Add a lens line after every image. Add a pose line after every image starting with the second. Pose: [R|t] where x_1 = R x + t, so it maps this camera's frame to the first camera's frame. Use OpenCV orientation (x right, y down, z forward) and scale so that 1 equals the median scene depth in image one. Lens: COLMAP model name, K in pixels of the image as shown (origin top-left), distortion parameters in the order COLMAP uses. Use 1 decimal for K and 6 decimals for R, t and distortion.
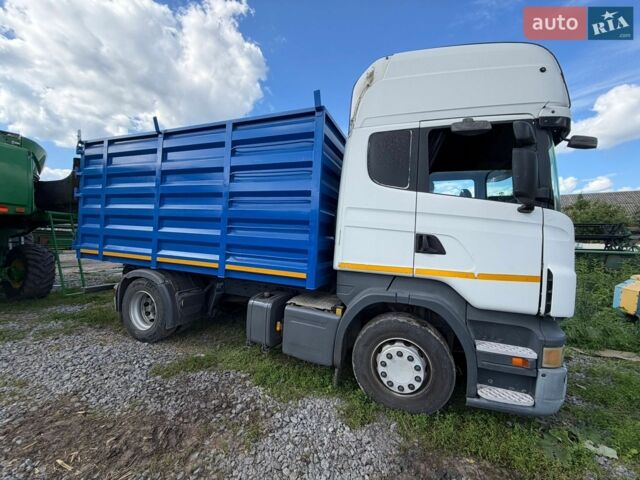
lens RADIAL K [[246.7, 0, 316.2], [0, 246.7, 241.9], [0, 0, 1]] dist [-0.004682, -0.000873]
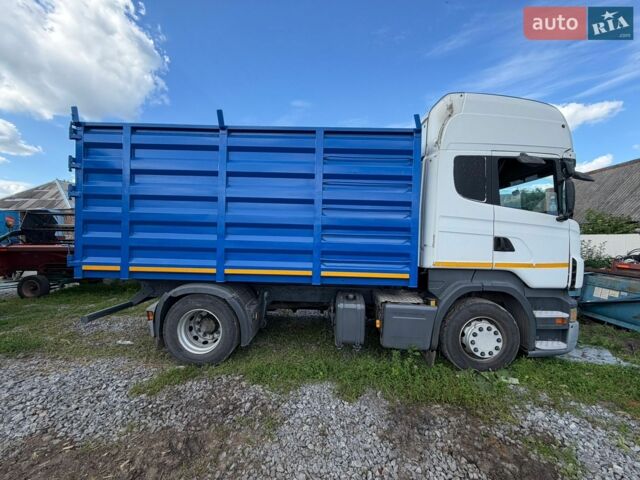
lens RADIAL K [[246.7, 0, 321.9], [0, 246.7, 241.6], [0, 0, 1]] dist [-0.004682, -0.000873]
pose [[0.941550, -0.038054, 0.334716, -0.829387], [0.031930, 0.999207, 0.023781, -0.063612], [-0.335356, -0.011703, 0.942019, 0.060379]]
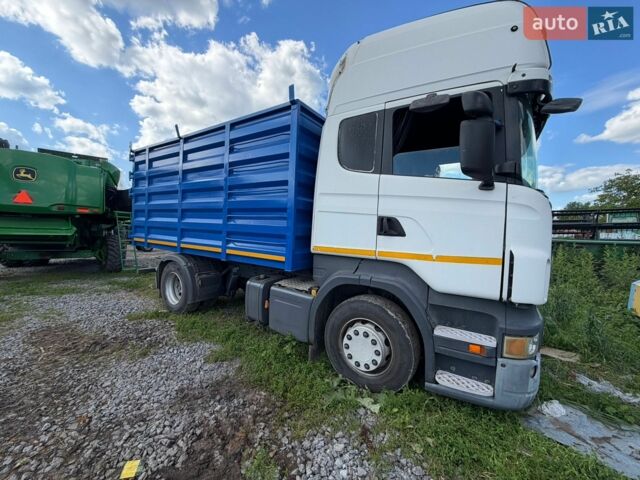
lens RADIAL K [[246.7, 0, 318.4], [0, 246.7, 242.2], [0, 0, 1]] dist [-0.004682, -0.000873]
pose [[0.977797, -0.000312, -0.209553, 0.344152], [0.005087, 0.999740, 0.022245, 0.043047], [0.209492, -0.022817, 0.977544, -0.033387]]
